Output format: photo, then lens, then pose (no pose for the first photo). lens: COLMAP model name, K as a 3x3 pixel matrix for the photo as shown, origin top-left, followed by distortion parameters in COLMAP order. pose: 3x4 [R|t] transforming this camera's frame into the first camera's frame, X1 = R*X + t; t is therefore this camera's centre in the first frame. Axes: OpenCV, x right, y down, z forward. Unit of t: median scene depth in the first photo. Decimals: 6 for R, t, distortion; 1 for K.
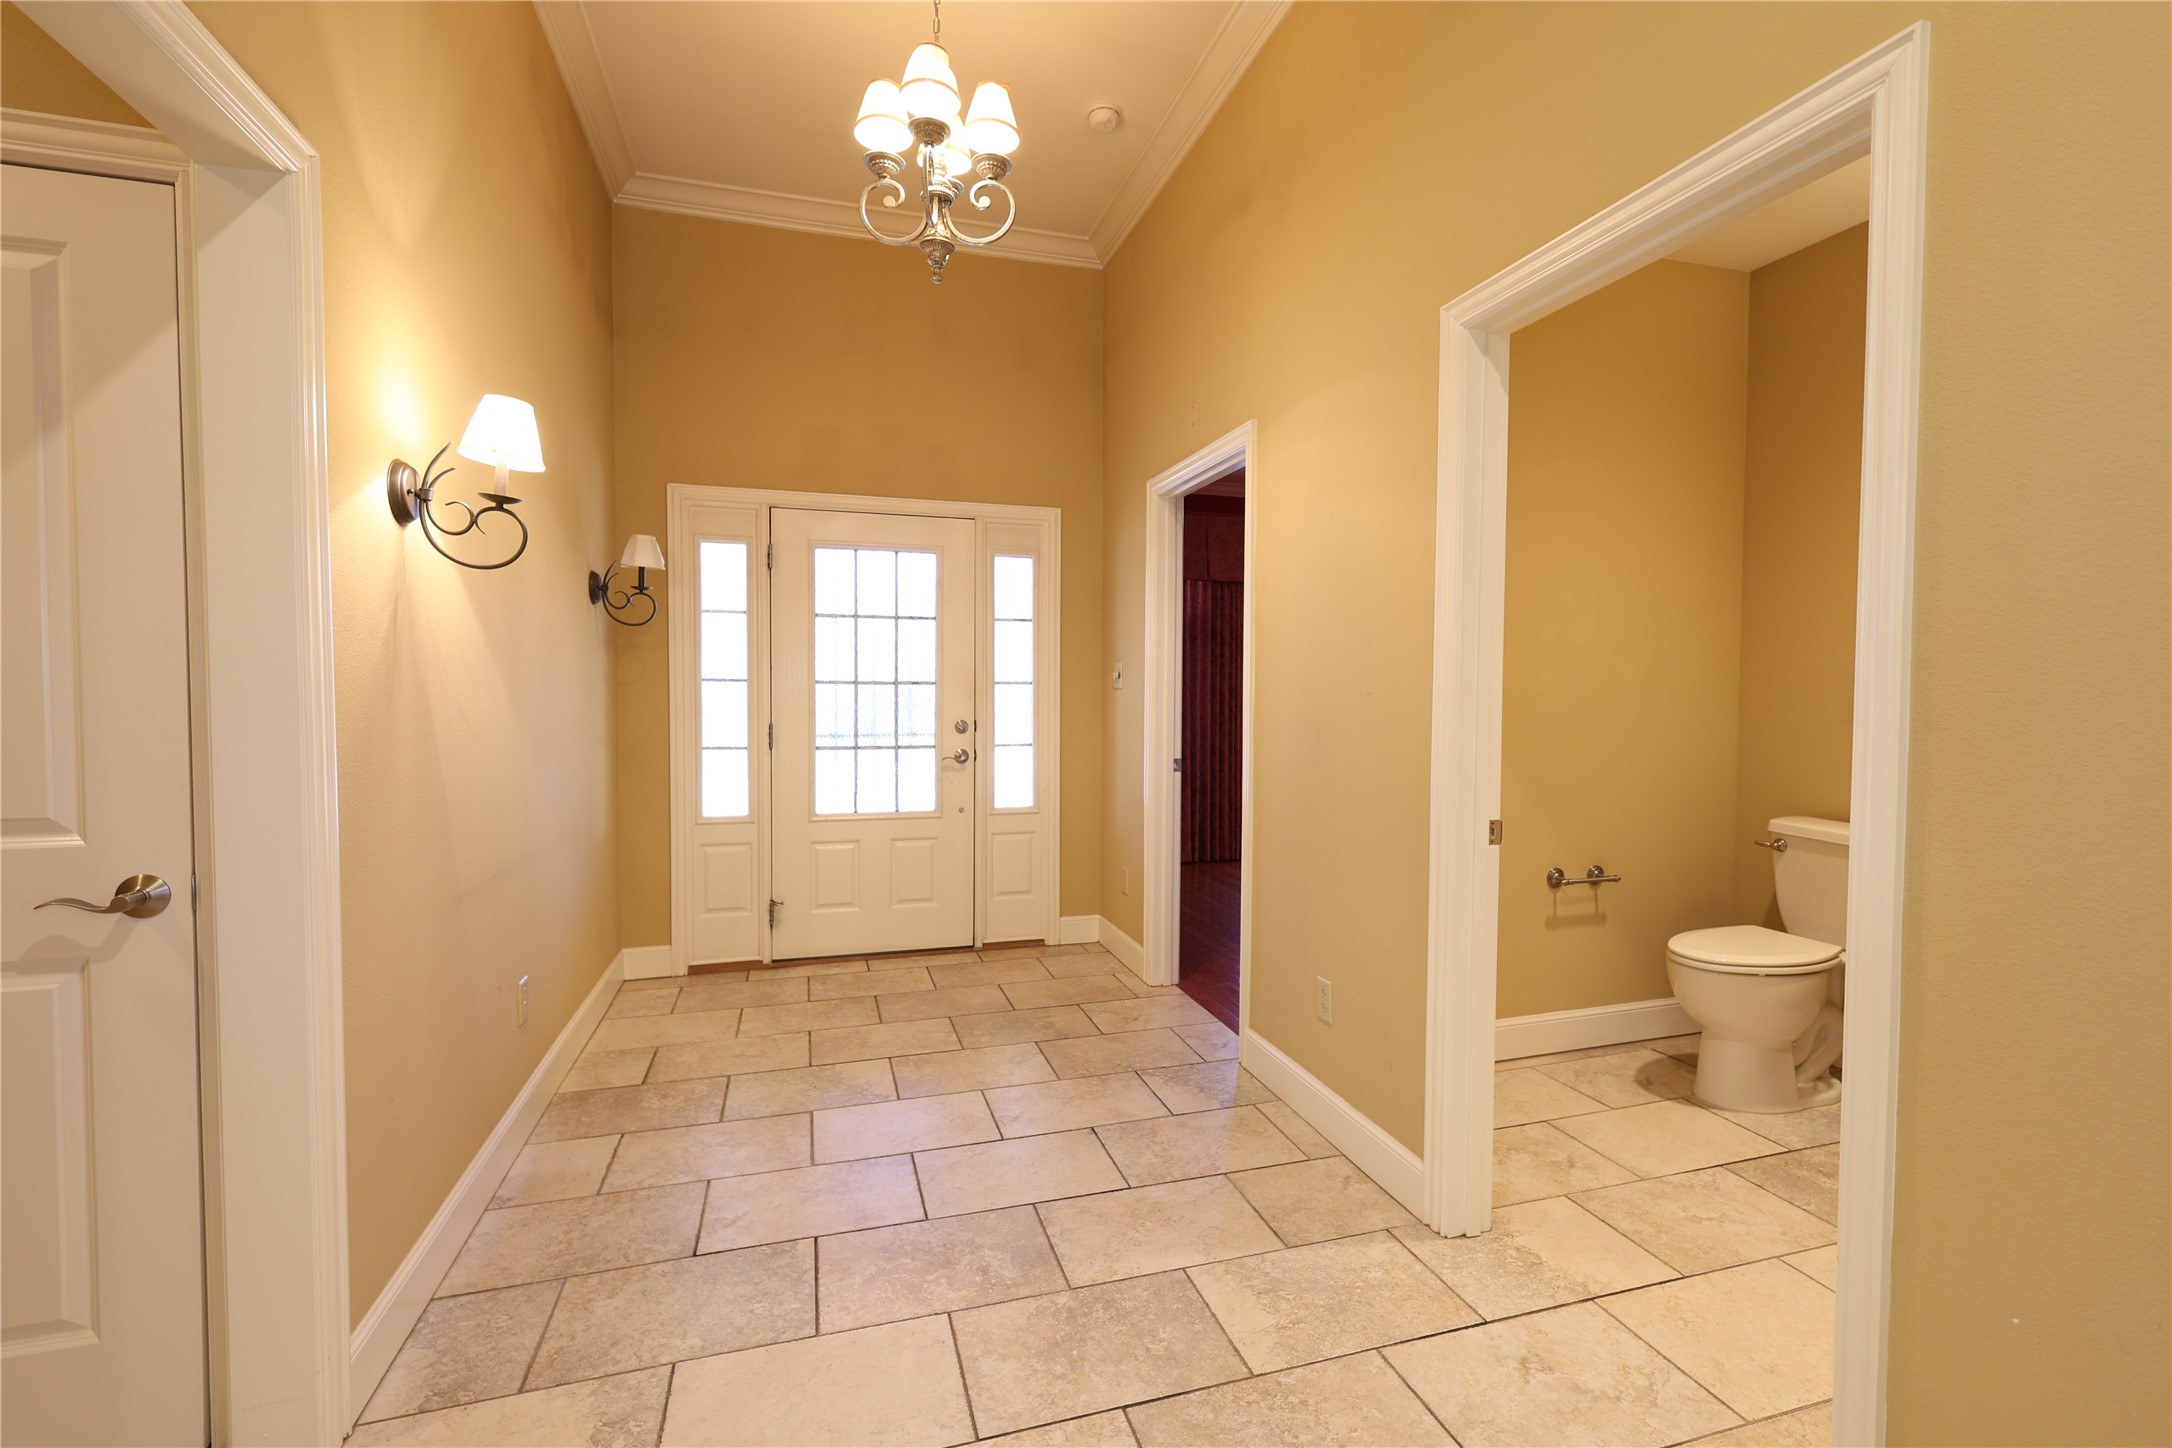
lens RADIAL K [[936.0, 0, 1084.3], [0, 936.0, 718.0], [0, 0, 1]] dist [0.002063, 0.000099]
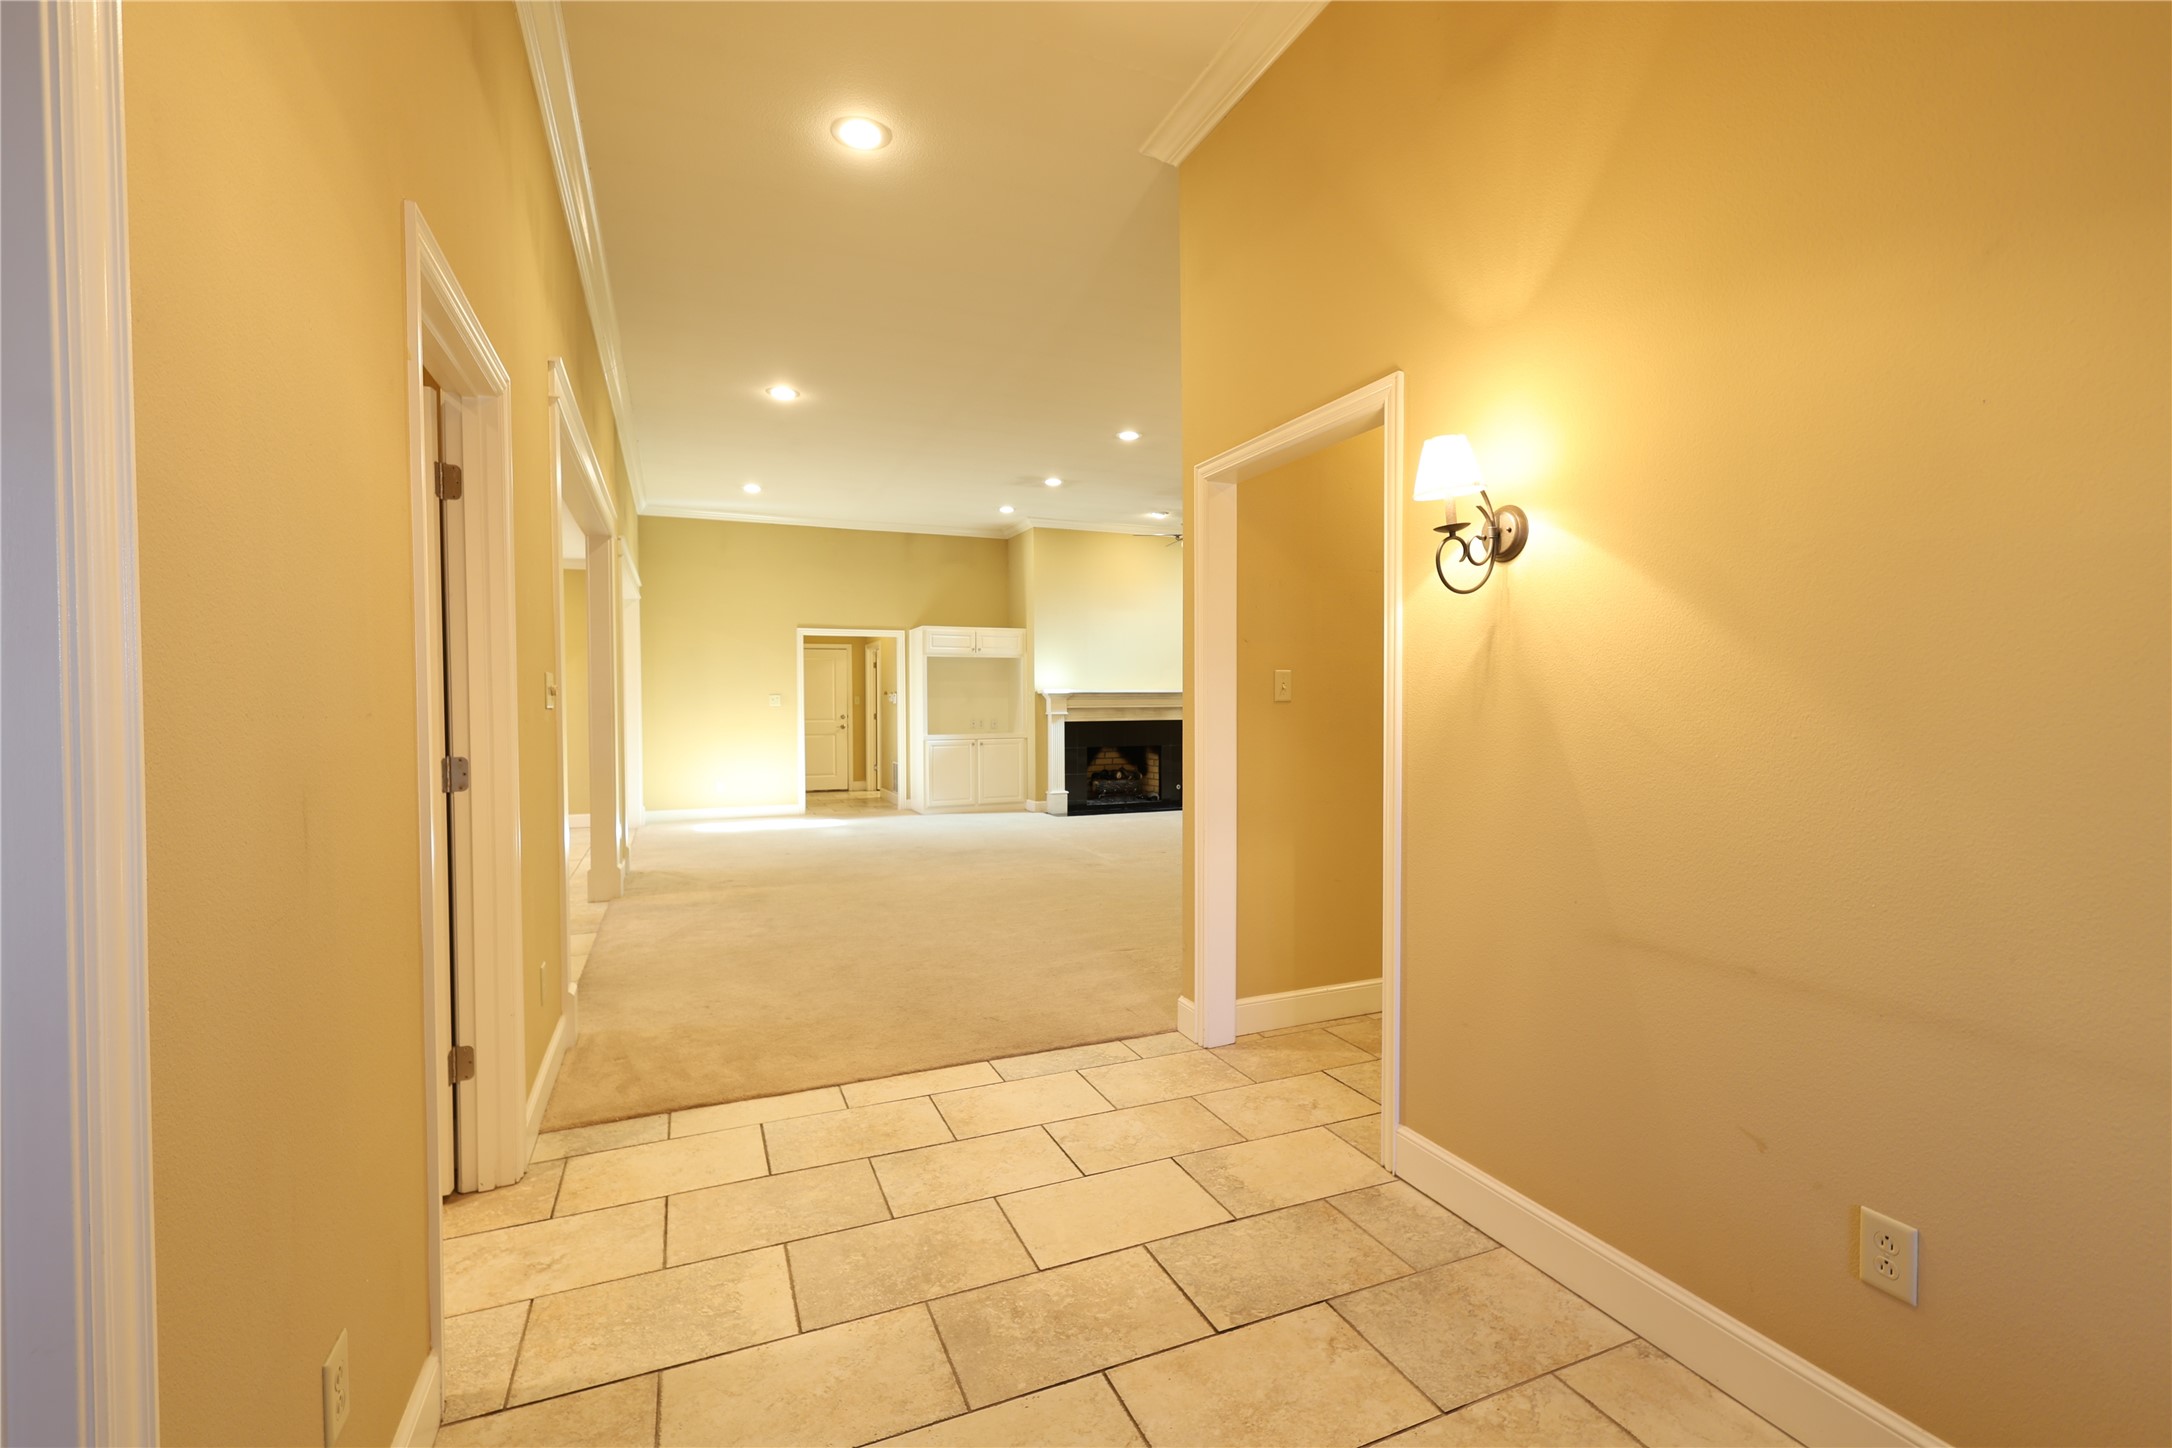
lens RADIAL K [[936.0, 0, 1084.3], [0, 936.0, 718.0], [0, 0, 1]] dist [0.002063, 0.000099]
pose [[-0.993773, 0.003554, -0.111370, -0.070805], [-0.001989, 0.998766, 0.049626, -0.063243], [0.111409, 0.049538, -0.992539, 1.906891]]
